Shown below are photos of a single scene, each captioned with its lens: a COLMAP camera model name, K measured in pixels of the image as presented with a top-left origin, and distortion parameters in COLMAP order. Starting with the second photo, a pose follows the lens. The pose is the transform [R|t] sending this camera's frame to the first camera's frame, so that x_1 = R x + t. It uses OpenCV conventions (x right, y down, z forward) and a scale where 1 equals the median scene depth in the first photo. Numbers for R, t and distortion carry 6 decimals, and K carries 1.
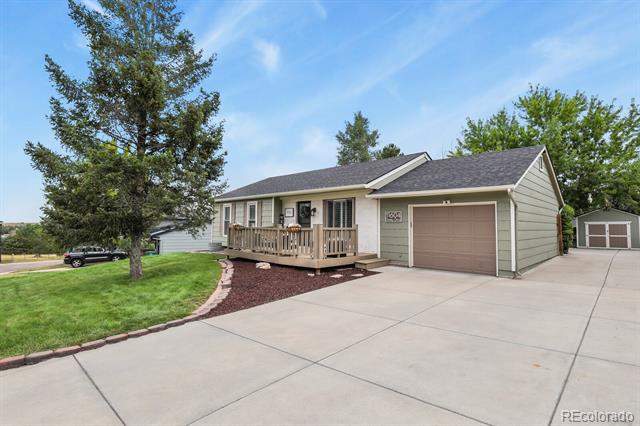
lens RADIAL K [[318.8, 0, 318.6], [0, 318.8, 211.6], [0, 0, 1]] dist [0.000074, -0.007099]
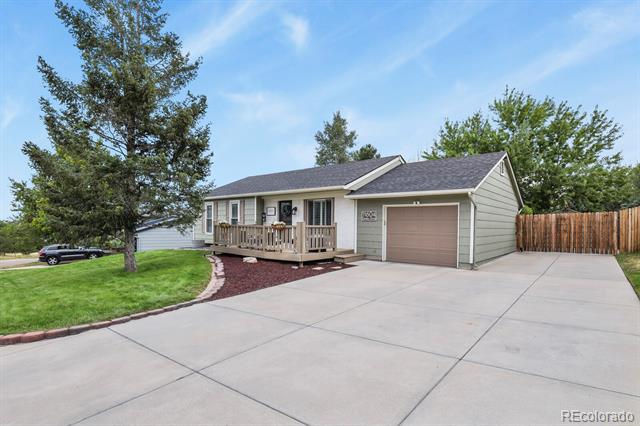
lens RADIAL K [[326.8, 0, 311.5], [0, 326.8, 226.8], [0, 0, 1]] dist [-0.000571, -0.000161]
pose [[0.998475, 0.004407, 0.055035, -0.023443], [-0.007147, 0.998739, 0.049694, -0.000503], [-0.054746, -0.050012, 0.997247, -0.104752]]
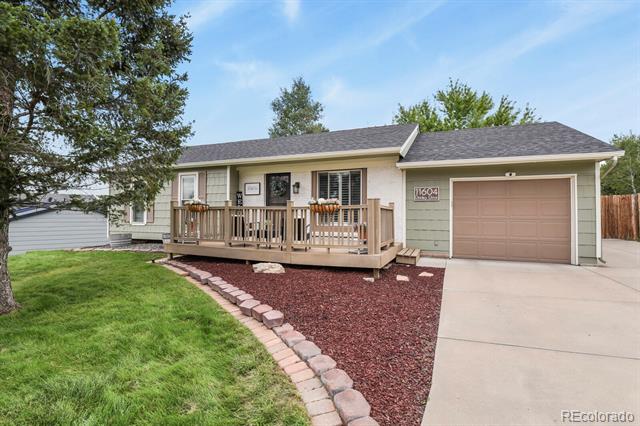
lens RADIAL K [[316.0, 0, 319.5], [0, 316.0, 210.8], [0, 0, 1]] dist [-0.004085, -0.000753]
pose [[0.928835, 0.005260, 0.370456, -0.272132], [-0.015955, 0.999540, 0.025811, 0.039814], [-0.370149, -0.029885, 0.928491, 0.370231]]
